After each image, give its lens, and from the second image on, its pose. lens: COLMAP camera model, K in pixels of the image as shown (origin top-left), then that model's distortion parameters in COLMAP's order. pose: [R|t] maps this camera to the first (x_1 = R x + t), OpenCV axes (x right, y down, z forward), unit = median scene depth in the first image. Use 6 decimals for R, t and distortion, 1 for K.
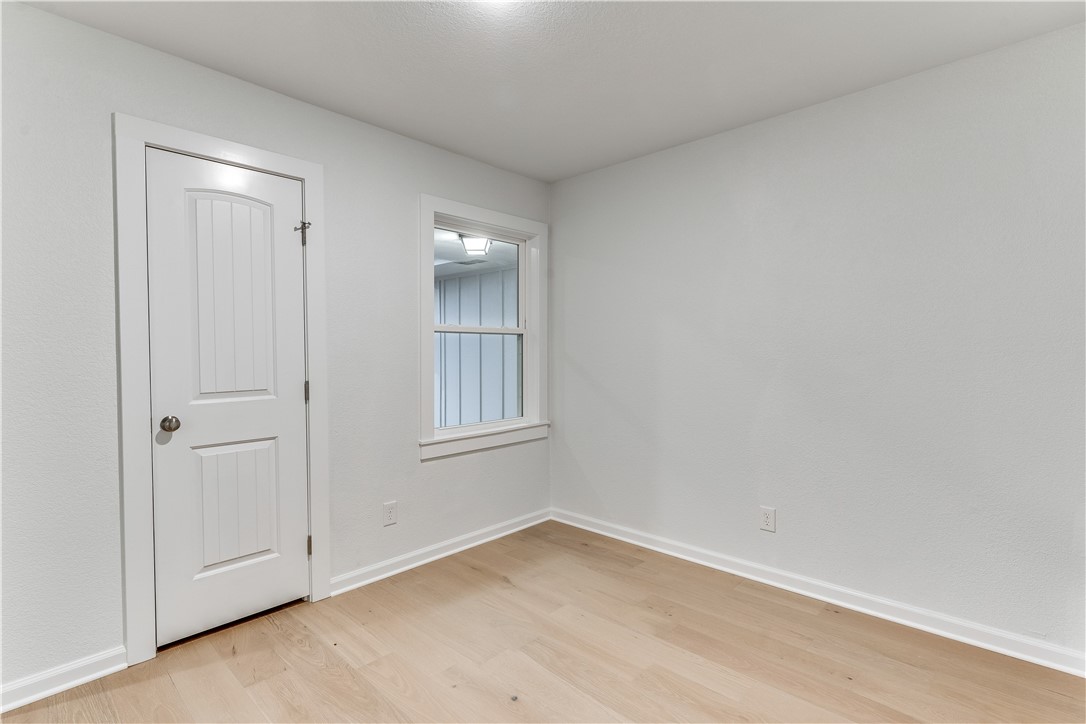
lens RADIAL K [[518.4, 0, 543.3], [0, 518.4, 357.3], [0, 0, 1]] dist [0.002630, 0.000536]
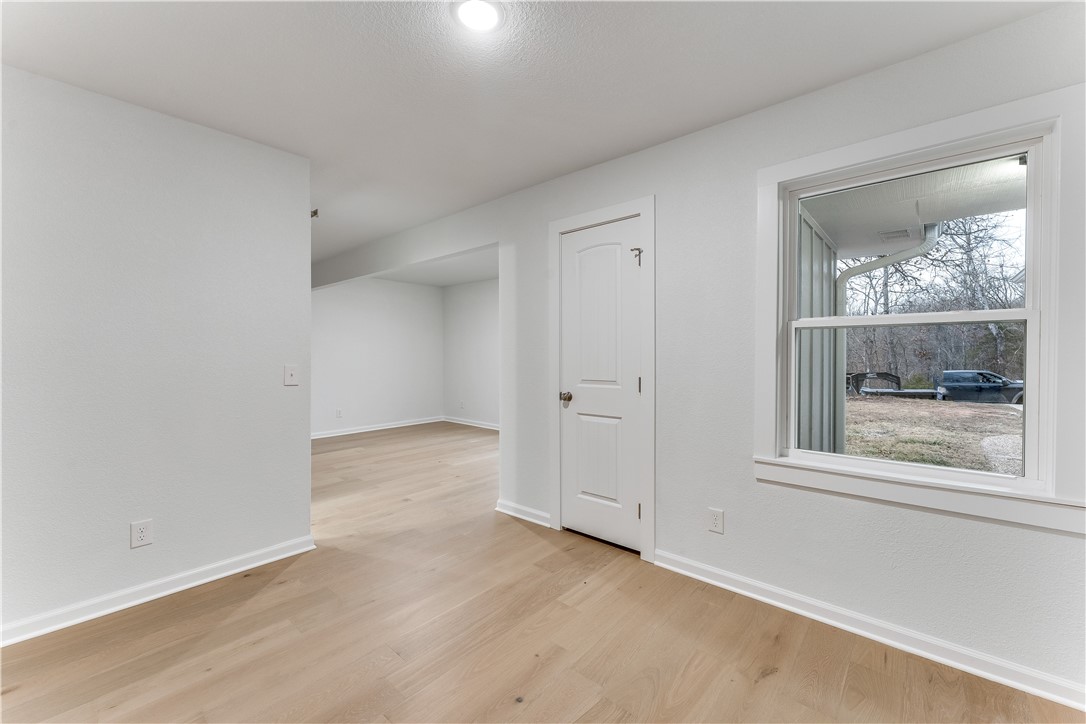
lens RADIAL K [[435.4, 0, 547.0], [0, 435.4, 360.0], [0, 0, 1]] dist [0.001300, -0.000036]
pose [[0.044383, 0.017477, -0.998862, 0.637714], [-0.012675, 0.999776, 0.016930, -0.010457], [0.998934, 0.011909, 0.044595, 0.830772]]
